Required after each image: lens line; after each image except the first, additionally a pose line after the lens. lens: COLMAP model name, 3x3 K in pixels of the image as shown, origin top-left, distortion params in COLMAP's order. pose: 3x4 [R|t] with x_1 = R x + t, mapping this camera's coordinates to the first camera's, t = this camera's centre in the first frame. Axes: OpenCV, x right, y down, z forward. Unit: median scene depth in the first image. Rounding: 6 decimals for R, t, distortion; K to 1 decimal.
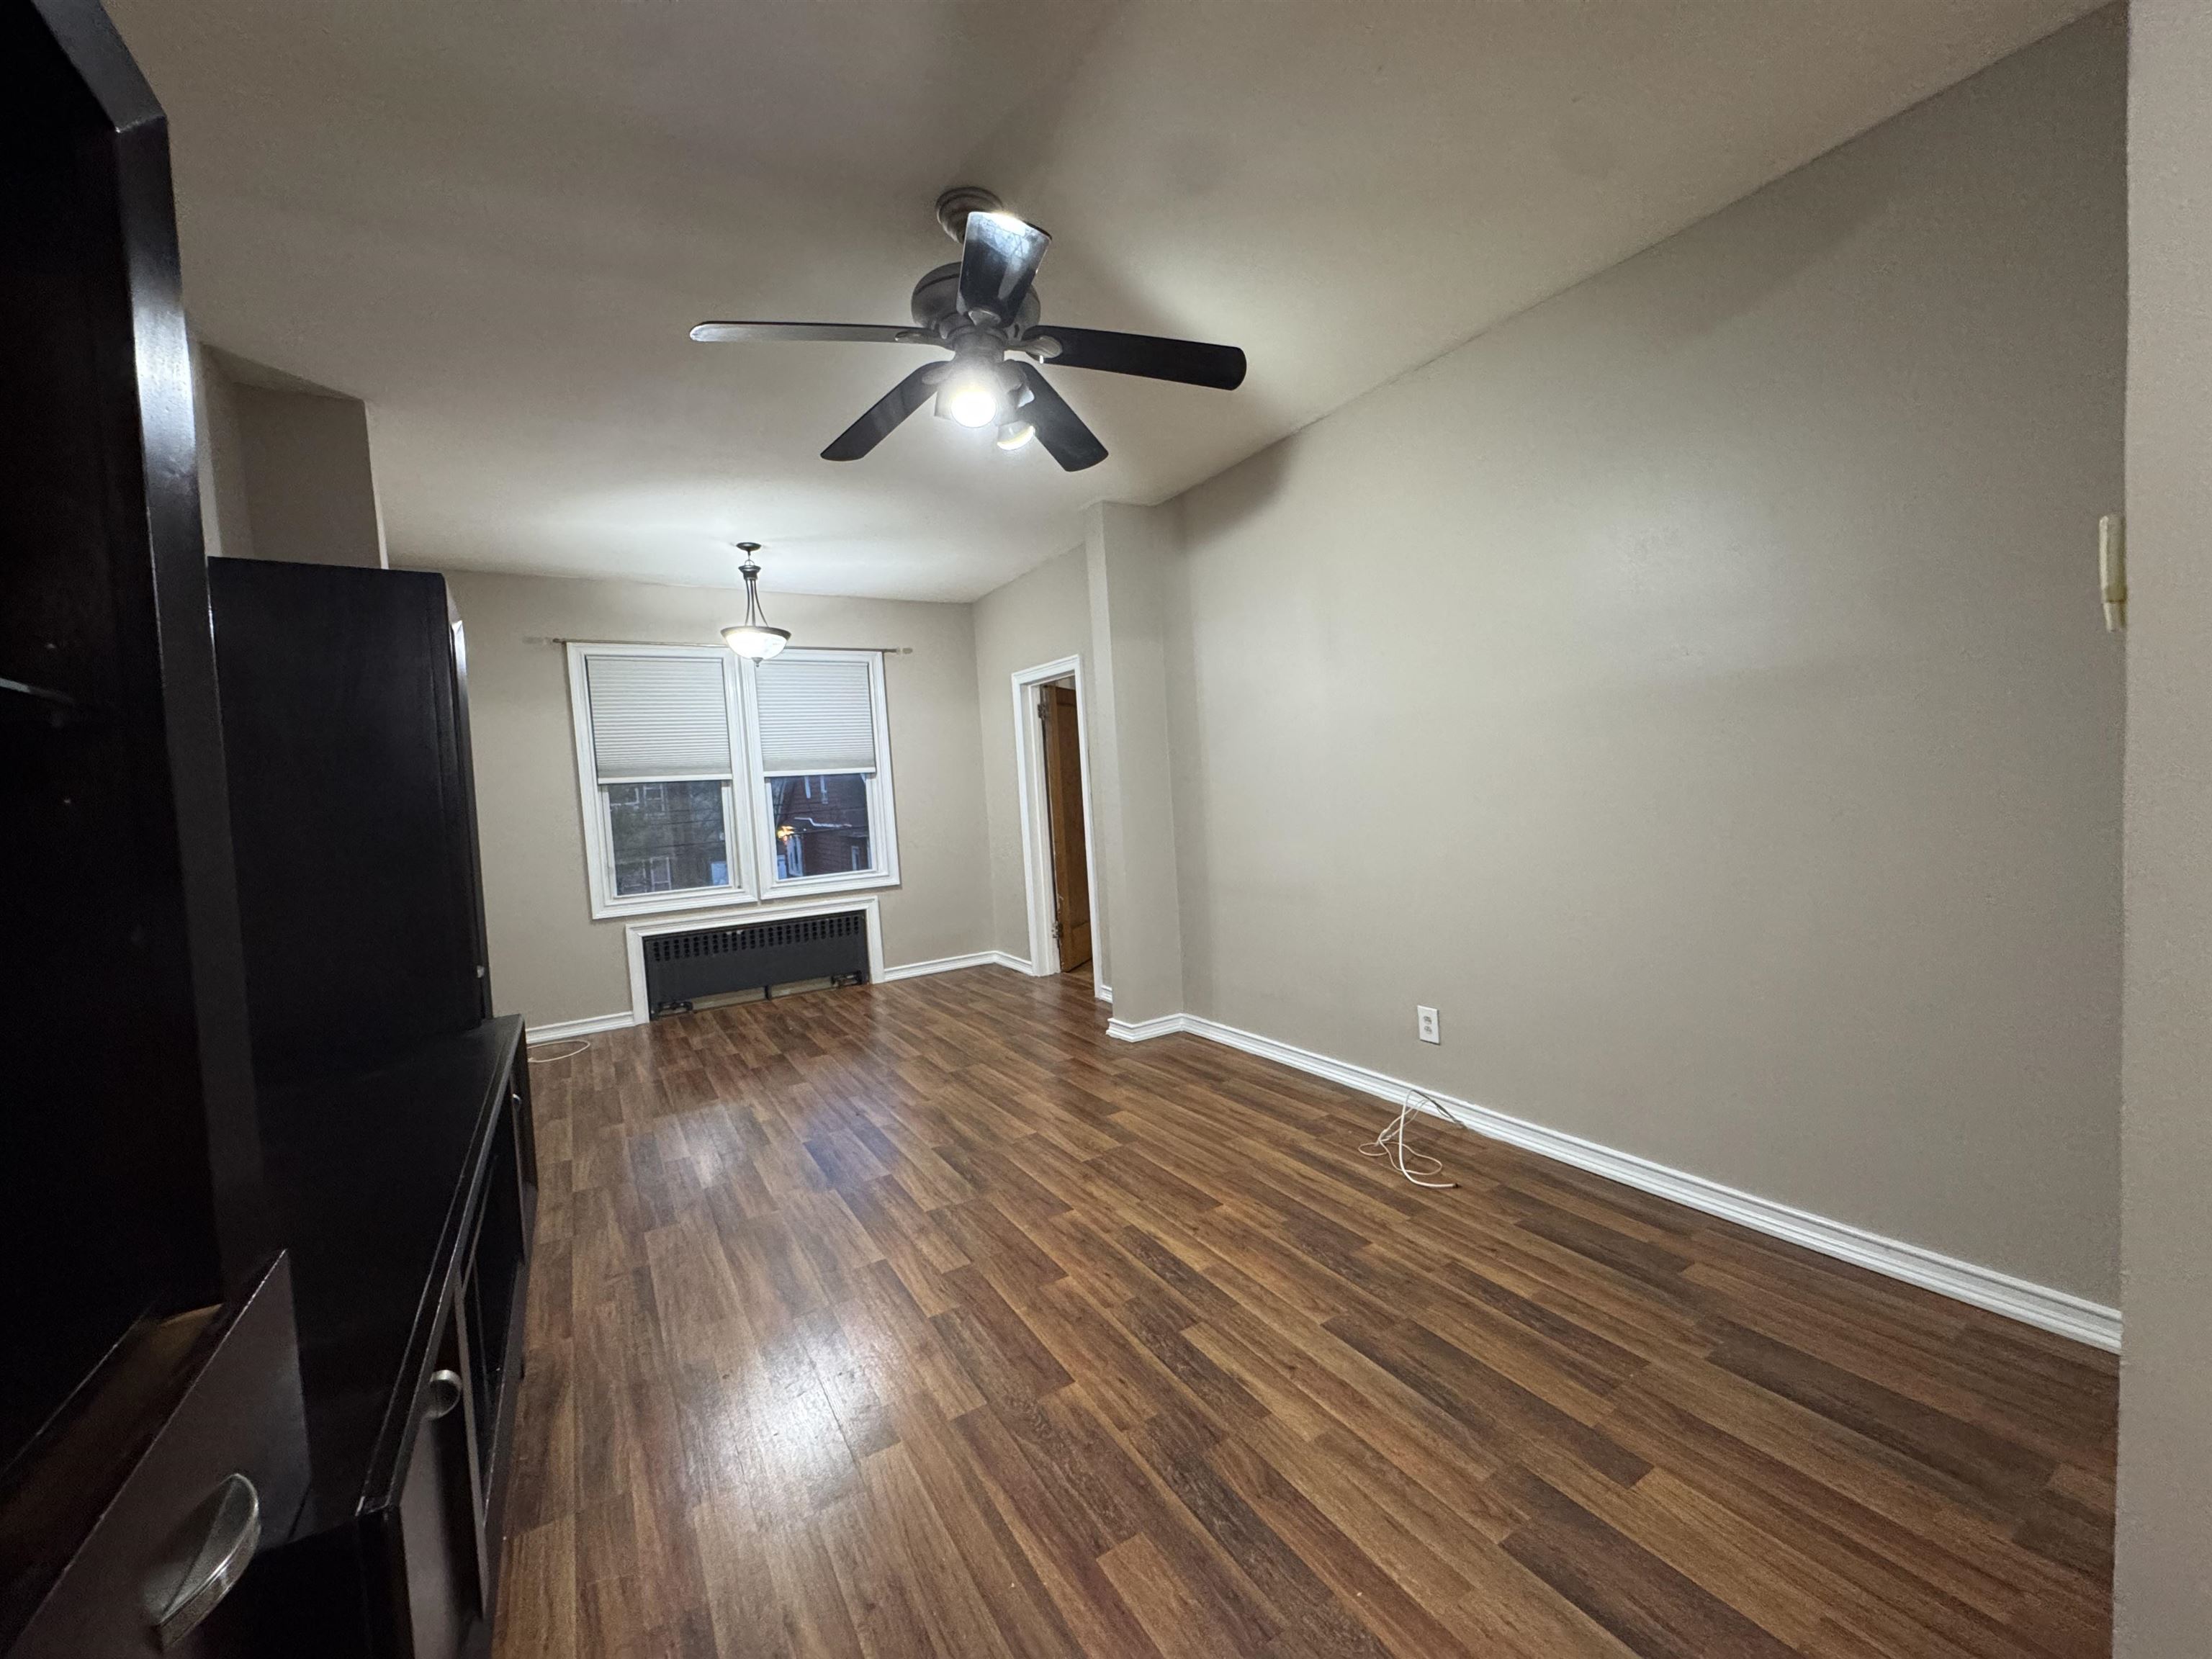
lens RADIAL K [[891.3, 0, 1107.9], [0, 891.3, 816.4], [0, 0, 1]] dist [-0.003465, 0.000172]
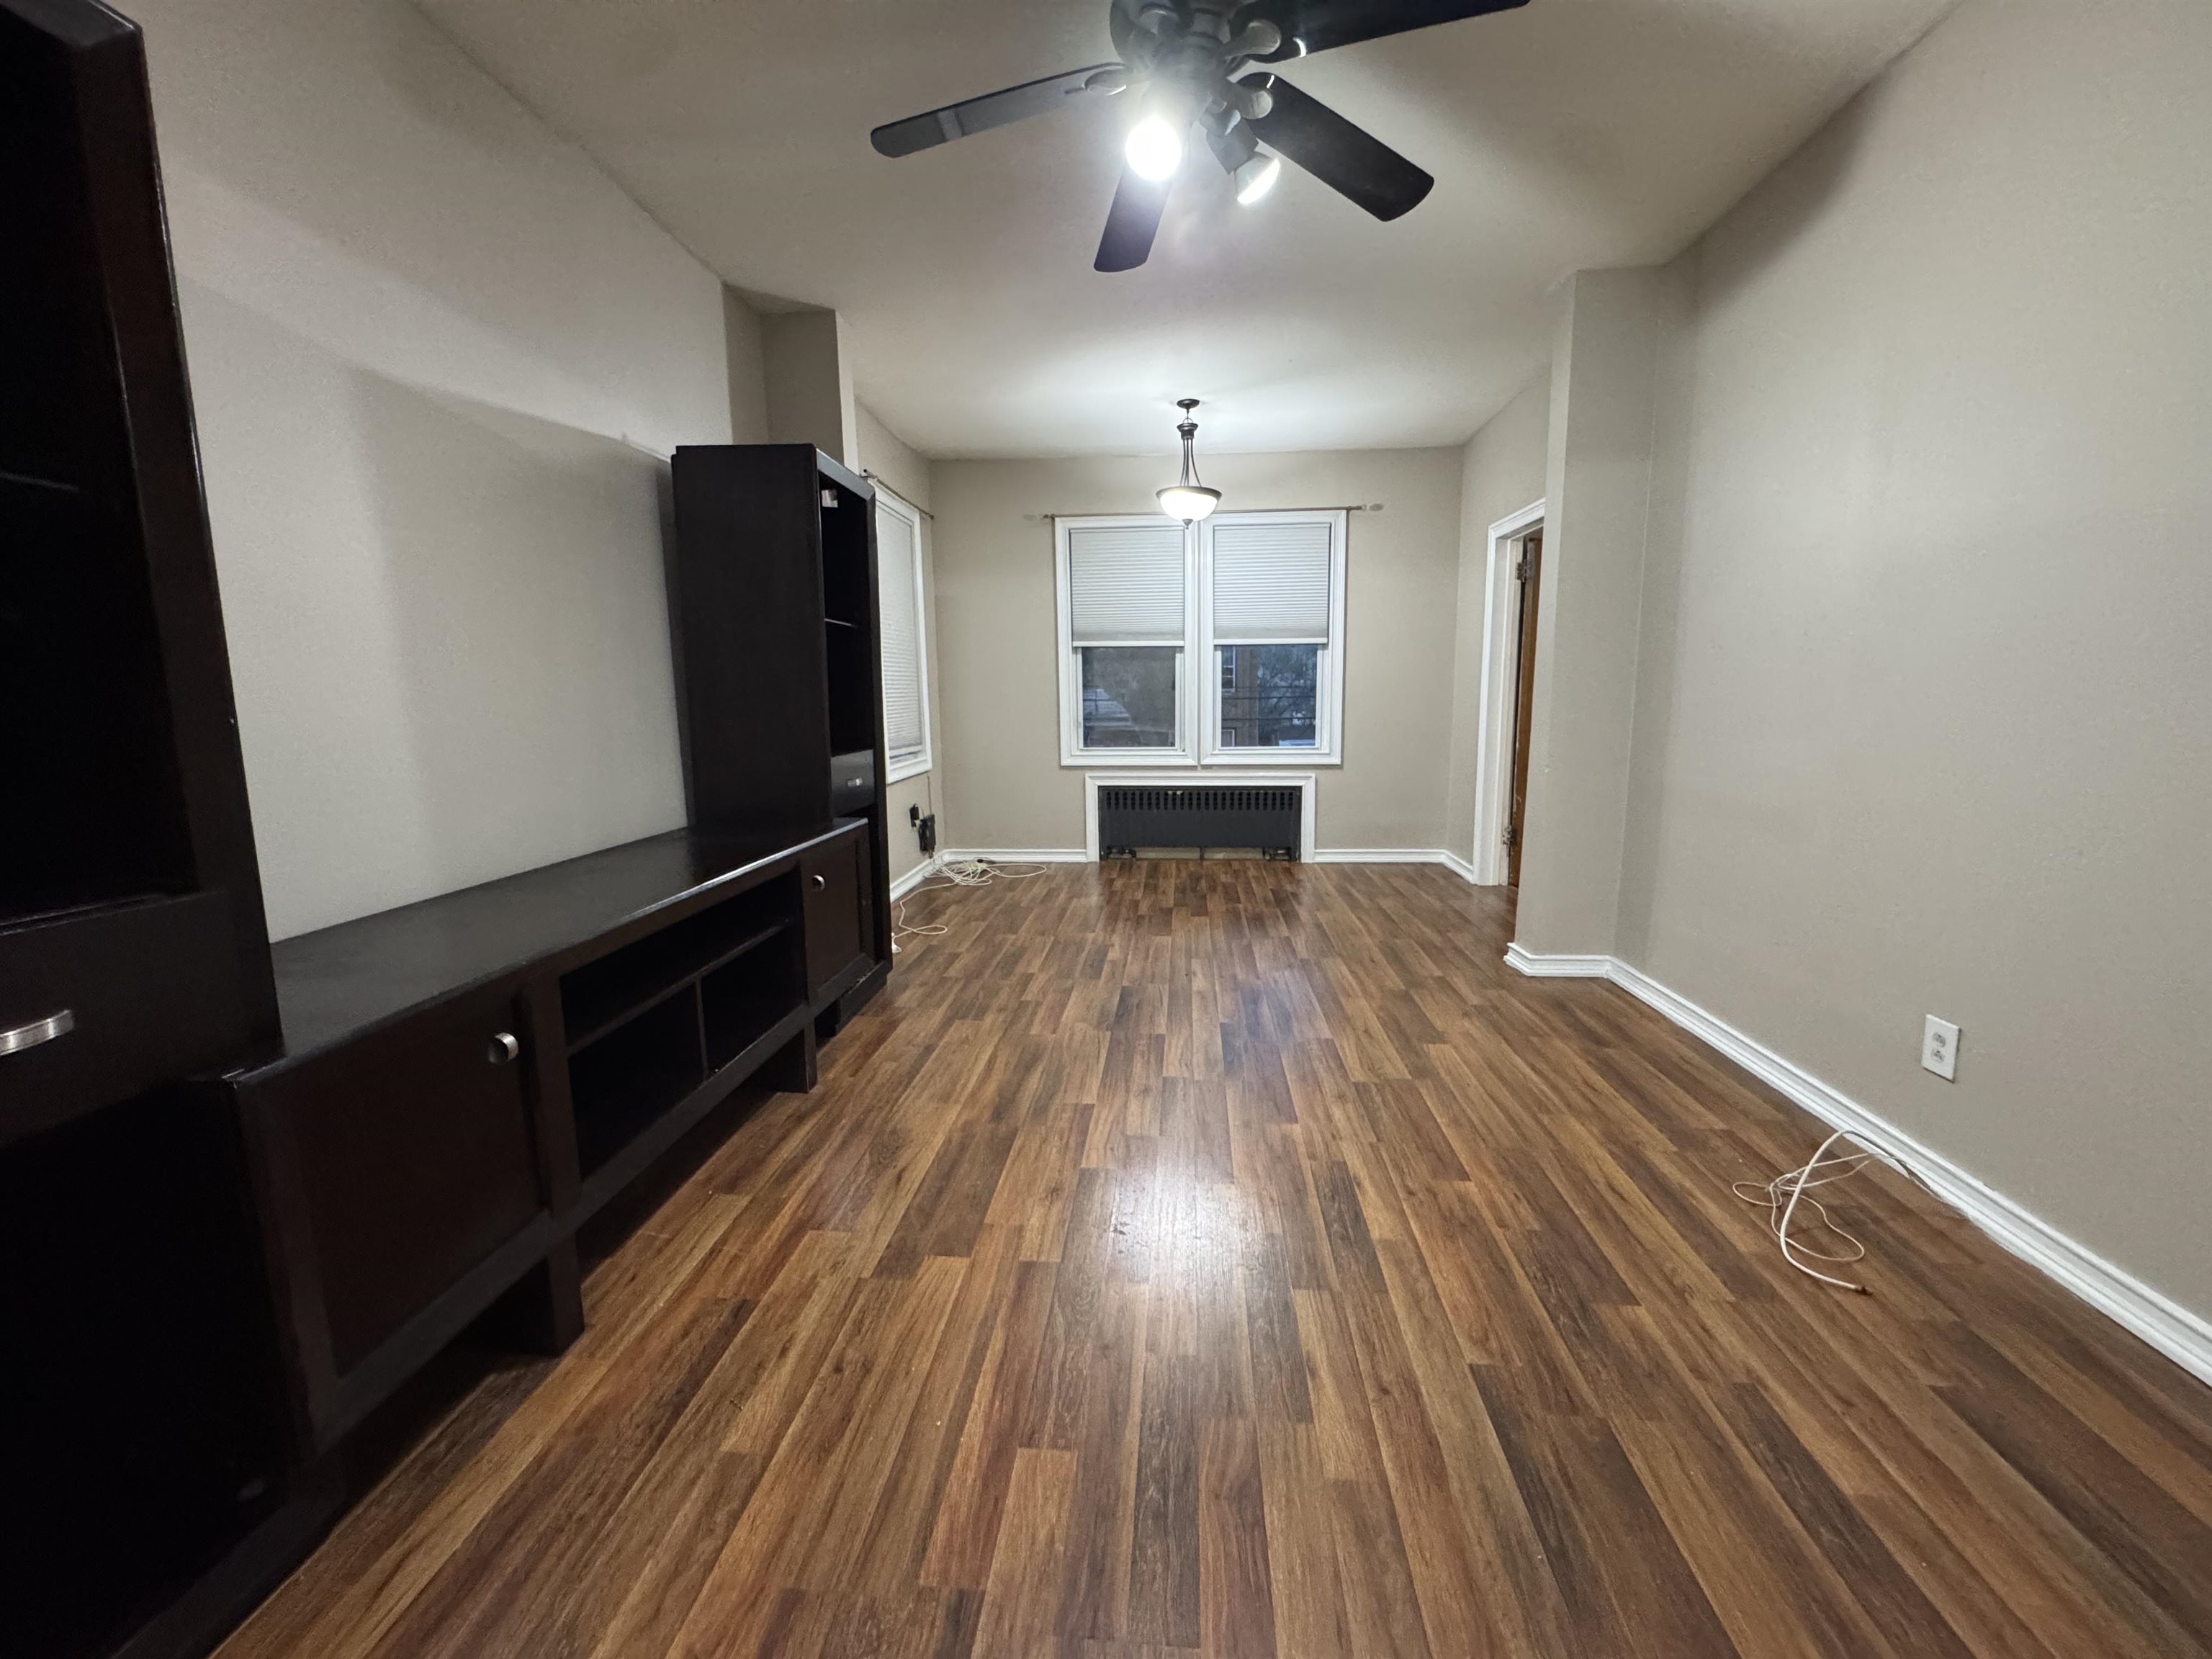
lens RADIAL K [[891.3, 0, 1108.6], [0, 891.3, 822.5], [0, 0, 1]] dist [-0.003465, 0.000172]
pose [[0.799338, 0.136171, -0.585249, 0.238583], [-0.059194, 0.987091, 0.148820, 0.020305], [0.597959, -0.084314, 0.797080, 0.169825]]
